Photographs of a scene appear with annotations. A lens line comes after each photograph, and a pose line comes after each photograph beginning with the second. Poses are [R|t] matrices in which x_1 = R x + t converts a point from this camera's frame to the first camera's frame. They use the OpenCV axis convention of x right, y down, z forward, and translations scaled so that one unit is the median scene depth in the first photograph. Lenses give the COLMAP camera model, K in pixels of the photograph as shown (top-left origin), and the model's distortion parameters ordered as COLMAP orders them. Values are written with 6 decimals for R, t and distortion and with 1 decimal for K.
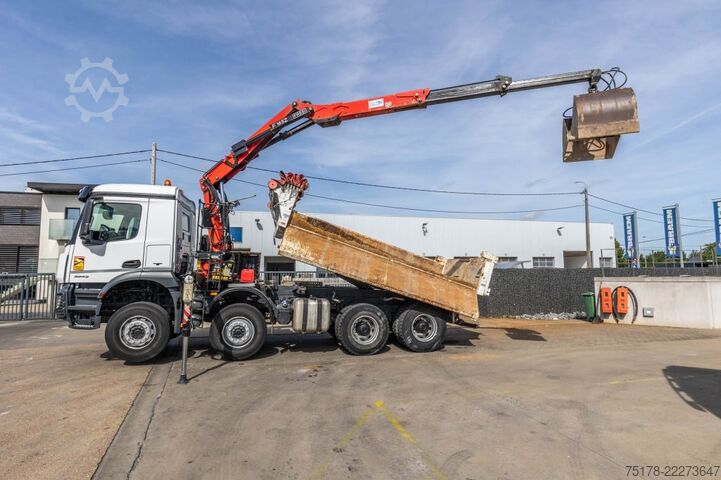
lens RADIAL K [[394.3, 0, 360.5], [0, 394.3, 240.0], [0, 0, 1]] dist [0.004795, 0.001036]
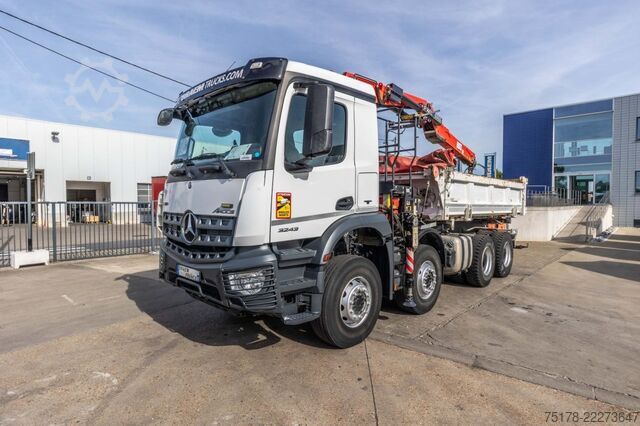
lens RADIAL K [[356.9, 0, 327.6], [0, 356.9, 219.2], [0, 0, 1]] dist [-0.066552, 0.152439]
pose [[0.824058, -0.059905, 0.563330, -0.913173], [-0.016642, 0.991404, 0.129772, 0.013254], [-0.566262, -0.116314, 0.815977, 0.556480]]
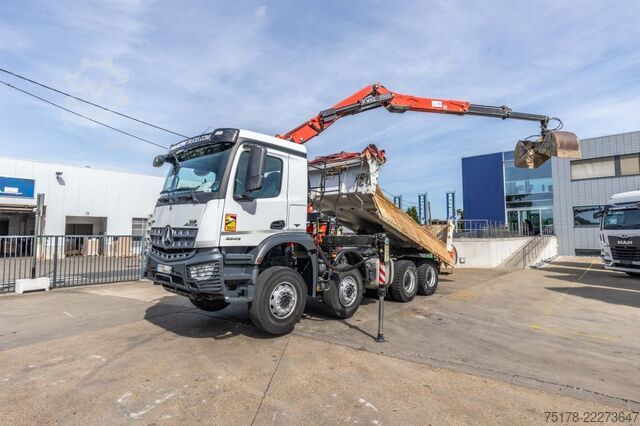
lens RADIAL K [[339.1, 0, 320.0], [0, 339.1, 213.0], [0, 0, 1]] dist [0.000810, 0.000173]
pose [[0.820653, 0.041730, 0.569901, -0.935863], [-0.050754, 0.998711, -0.000044, 0.029331], [-0.569168, -0.028889, 0.821713, 0.315544]]
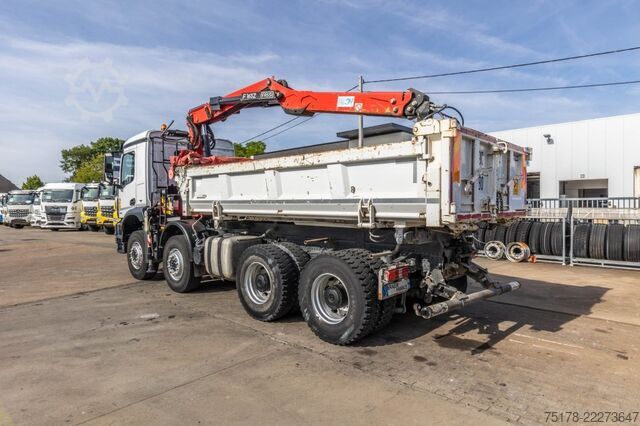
lens RADIAL K [[380.7, 0, 303.7], [0, 380.7, 214.9], [0, 0, 1]] dist [-0.001315, -0.000310]
pose [[0.540989, -0.018001, -0.840837, 0.675660], [0.091516, 0.995094, 0.037577, 0.103664], [0.836036, -0.097278, 0.539983, 0.803167]]
